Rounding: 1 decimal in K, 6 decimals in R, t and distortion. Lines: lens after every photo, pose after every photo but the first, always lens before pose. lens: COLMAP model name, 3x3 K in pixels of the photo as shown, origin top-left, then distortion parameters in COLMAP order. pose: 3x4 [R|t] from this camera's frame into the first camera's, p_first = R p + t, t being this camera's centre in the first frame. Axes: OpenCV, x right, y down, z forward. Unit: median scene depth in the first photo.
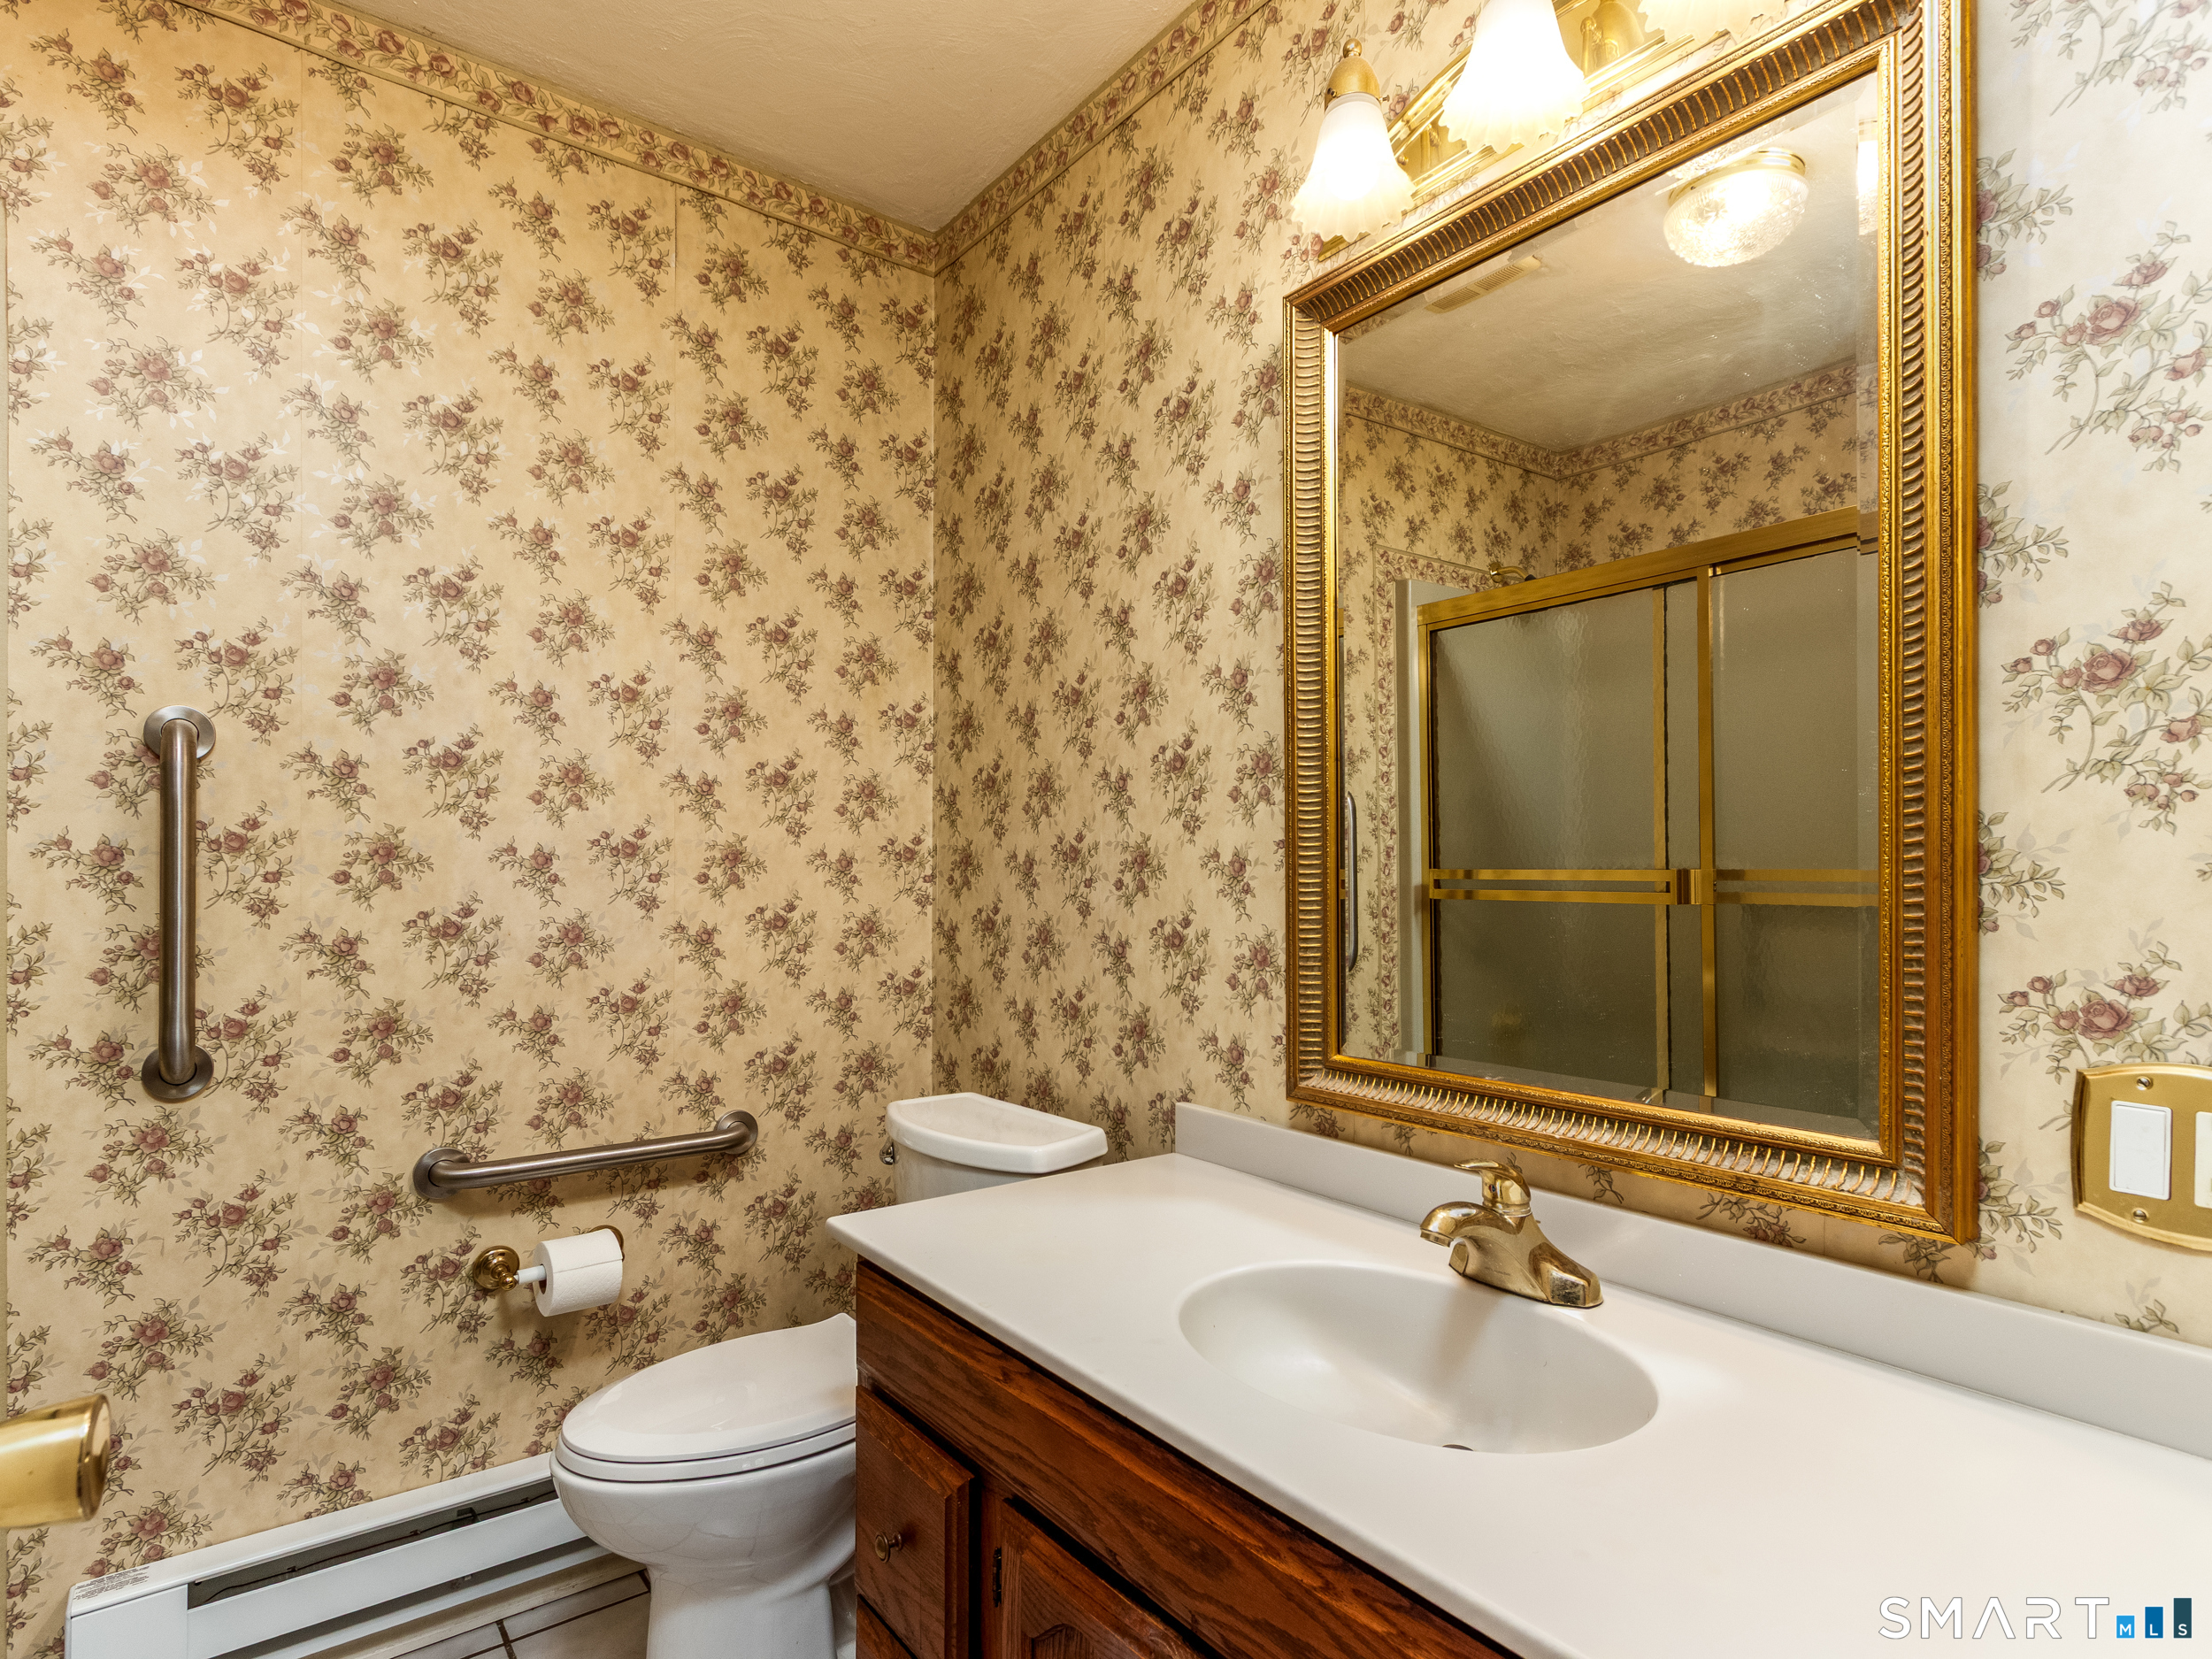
lens RADIAL K [[1144.4, 0, 1088.1], [0, 1144.4, 862.8], [0, 0, 1]] dist [0.009882, -0.001545]
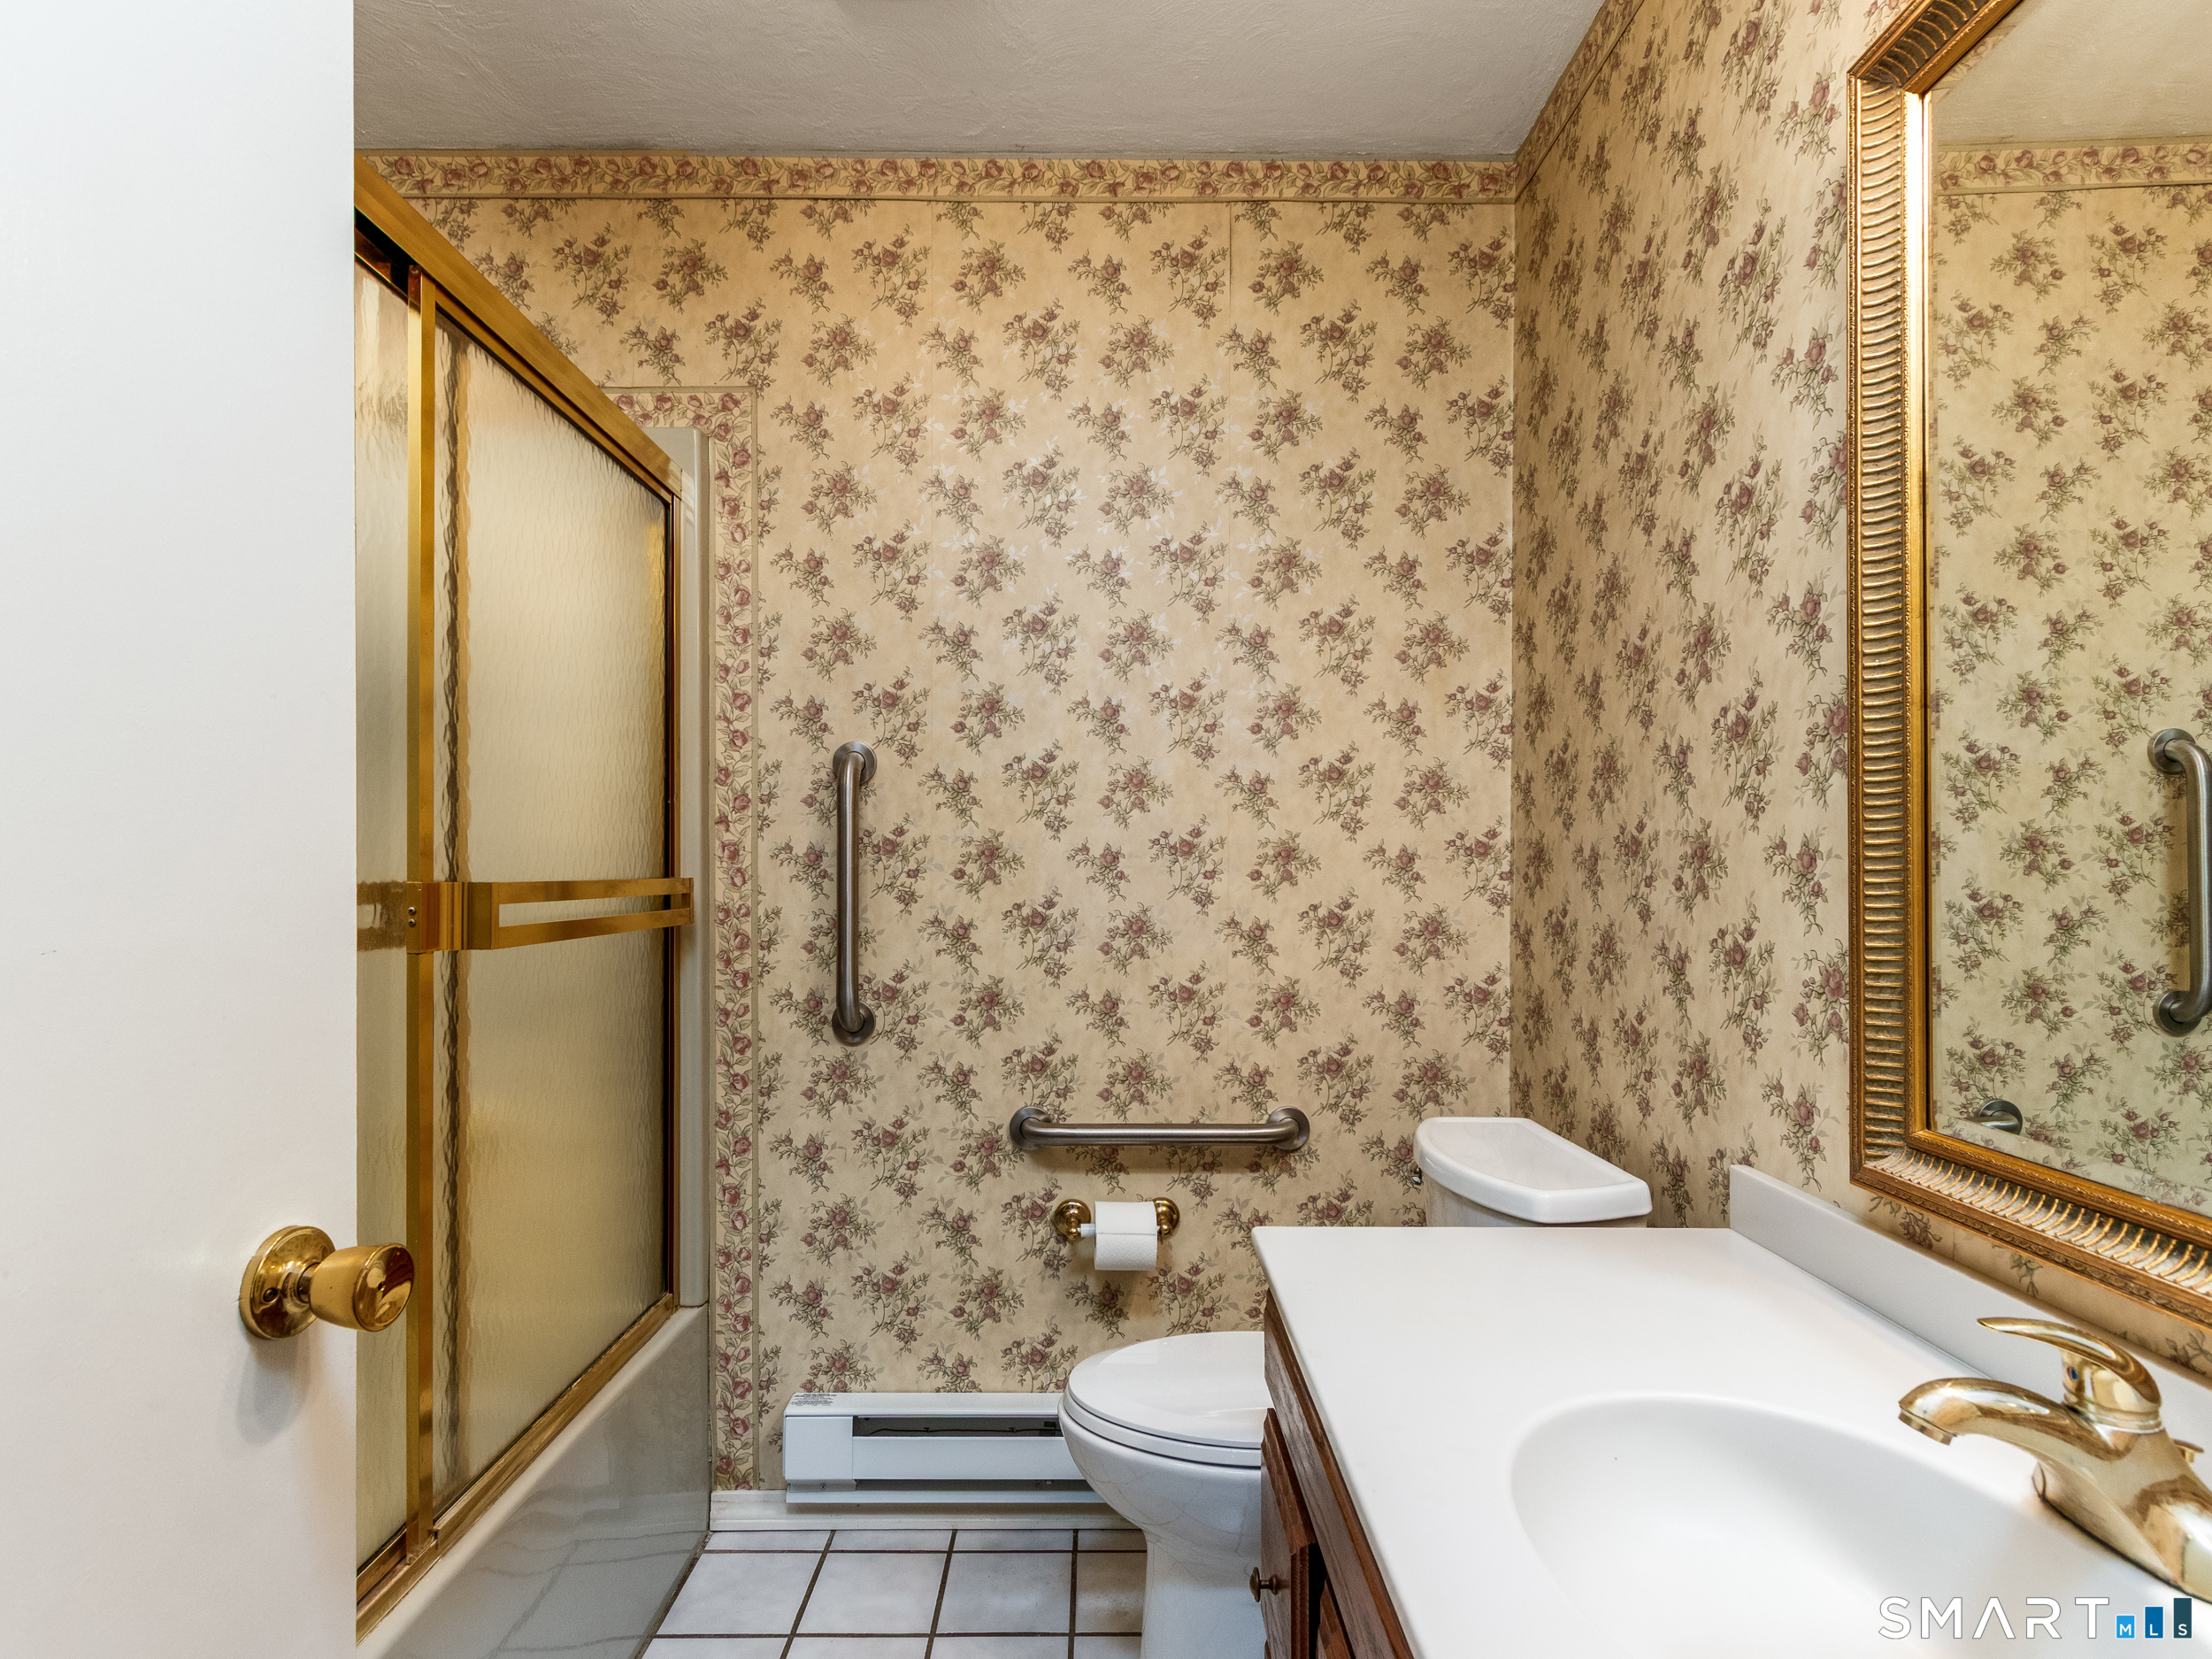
lens RADIAL K [[1145.6, 0, 1093.6], [0, 1145.6, 868.0], [0, 0, 1]] dist [0.006111, 0.002063]
pose [[0.803080, -0.002118, -0.595868, 0.175533], [0.006200, 0.999969, 0.004802, 0.001443], [0.595839, -0.007550, 0.803068, 0.105230]]
